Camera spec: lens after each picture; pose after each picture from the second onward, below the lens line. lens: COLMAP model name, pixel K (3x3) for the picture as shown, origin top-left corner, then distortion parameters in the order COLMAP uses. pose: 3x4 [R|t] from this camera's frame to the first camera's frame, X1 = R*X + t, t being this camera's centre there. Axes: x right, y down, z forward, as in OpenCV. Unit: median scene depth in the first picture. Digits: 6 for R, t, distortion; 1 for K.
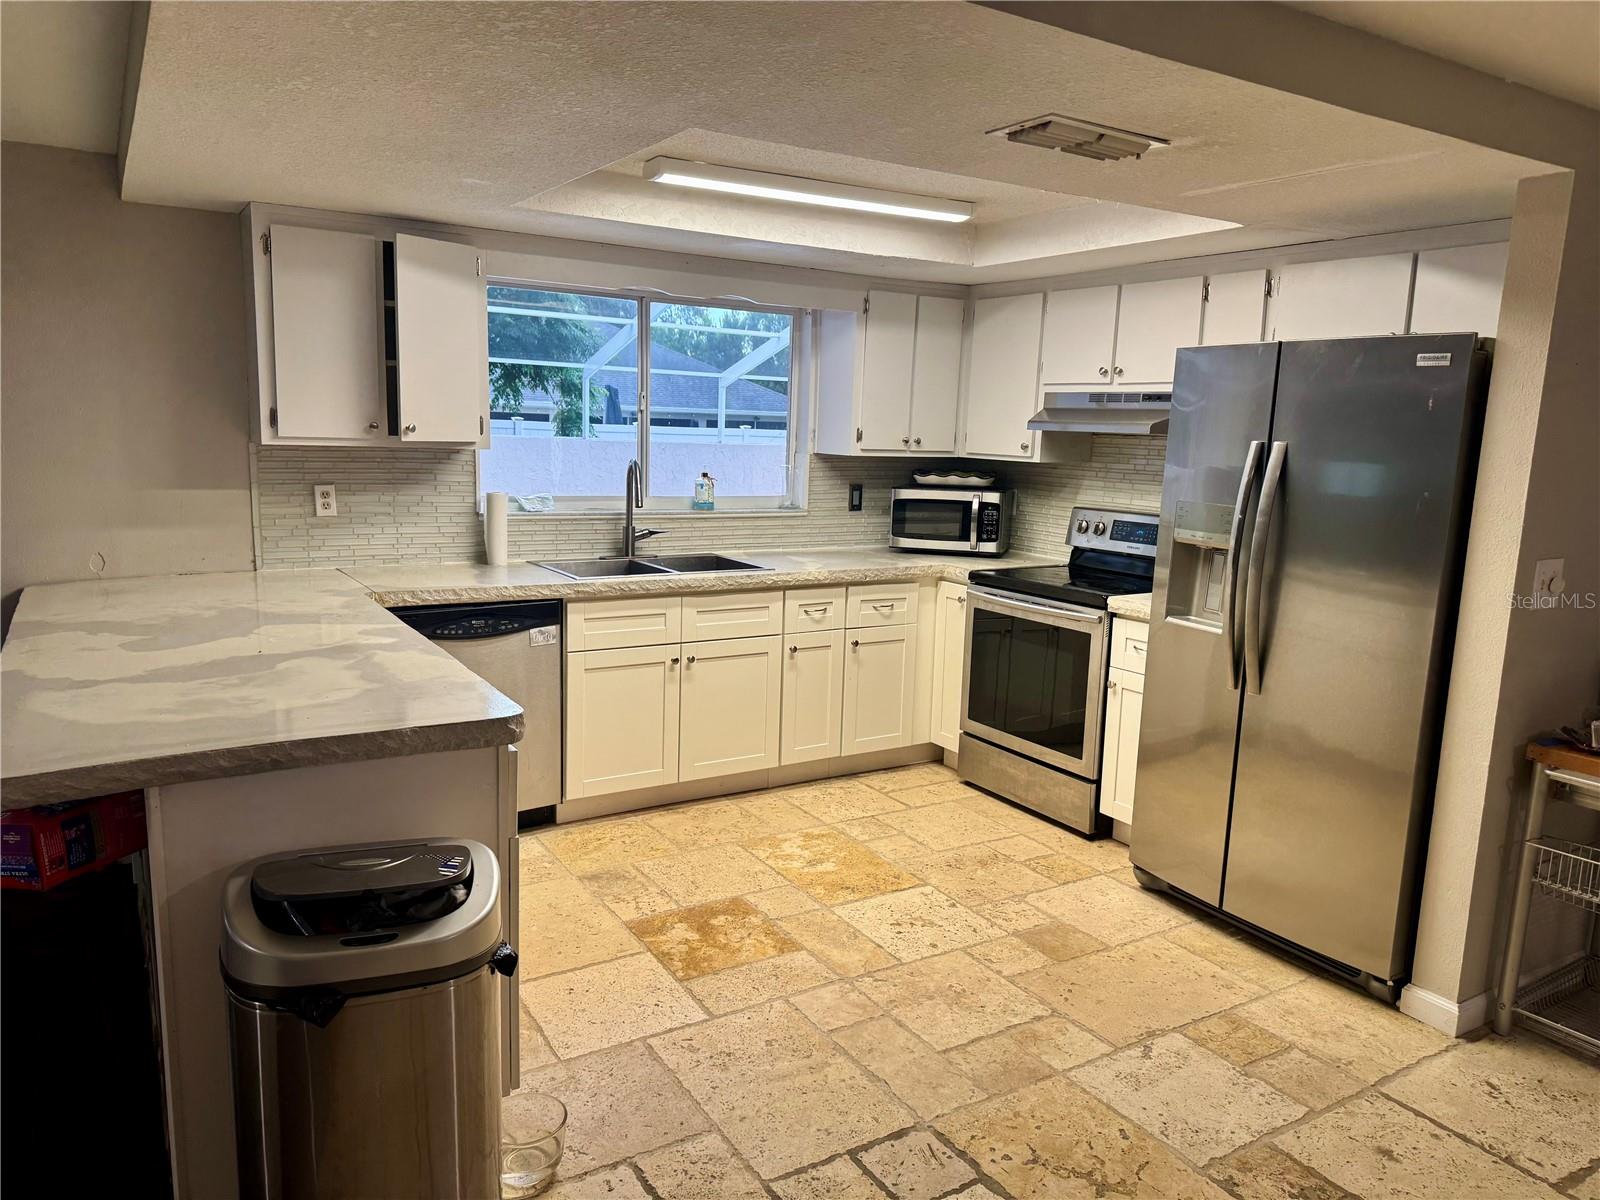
lens RADIAL K [[1115.5, 0, 797.8], [0, 1115.5, 606.8], [0, 0, 1]] dist [0.070526, -0.092848]
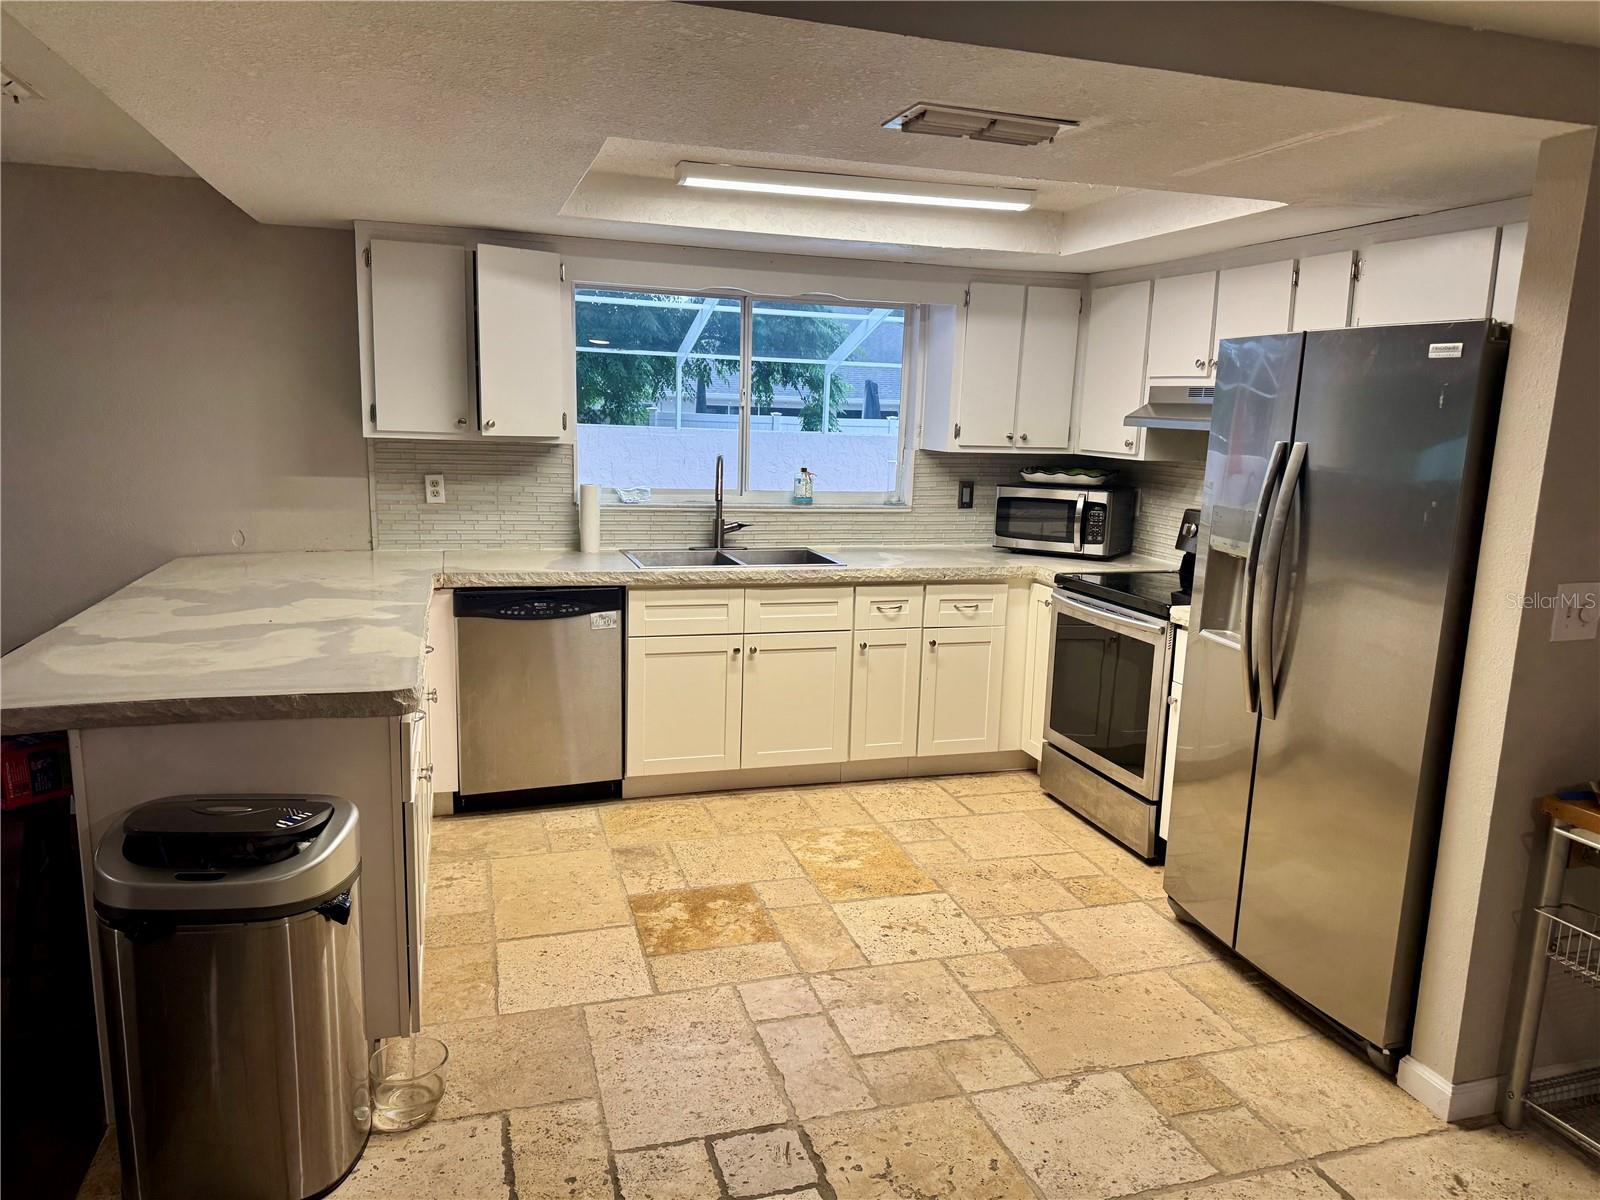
lens RADIAL K [[1115.5, 0, 810.4], [0, 1115.5, 609.0], [0, 0, 1]] dist [0.070526, -0.092848]
pose [[0.969883, 0.043518, -0.239653, 0.238147], [-0.041728, 0.999050, 0.012539, -0.006679], [0.239971, -0.002161, 0.970778, 0.023020]]
